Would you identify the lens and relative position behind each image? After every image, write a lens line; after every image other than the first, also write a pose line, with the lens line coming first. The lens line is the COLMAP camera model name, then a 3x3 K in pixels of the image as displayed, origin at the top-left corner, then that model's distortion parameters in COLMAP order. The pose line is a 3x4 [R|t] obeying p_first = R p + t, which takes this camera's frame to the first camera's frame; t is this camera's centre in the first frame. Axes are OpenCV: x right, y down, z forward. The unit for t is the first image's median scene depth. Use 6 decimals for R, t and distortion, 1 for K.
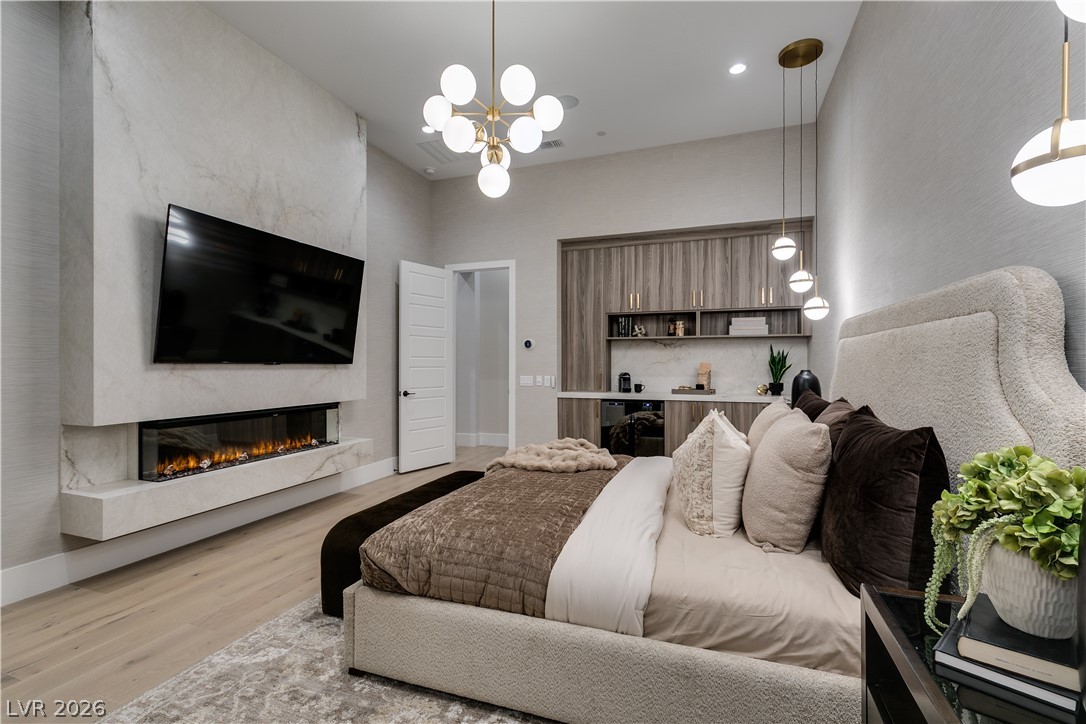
lens RADIAL K [[486.6, 0, 543.8], [0, 486.6, 363.2], [0, 0, 1]] dist [0.000247, -0.000638]
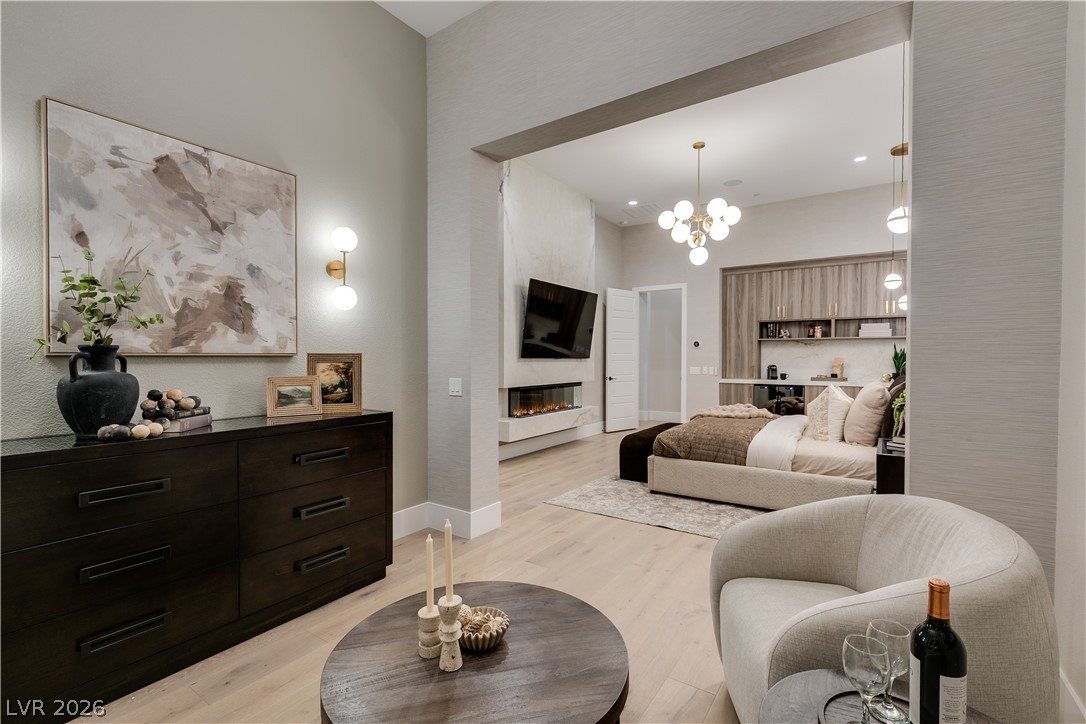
lens RADIAL K [[486.6, 0, 542.1], [0, 486.6, 363.3], [0, 0, 1]] dist [0.000247, -0.000638]
pose [[0.967034, 0.003697, -0.254619, -0.121190], [-0.000375, 0.999914, 0.013093, -0.002501], [0.254645, -0.012566, 0.966953, -0.523803]]
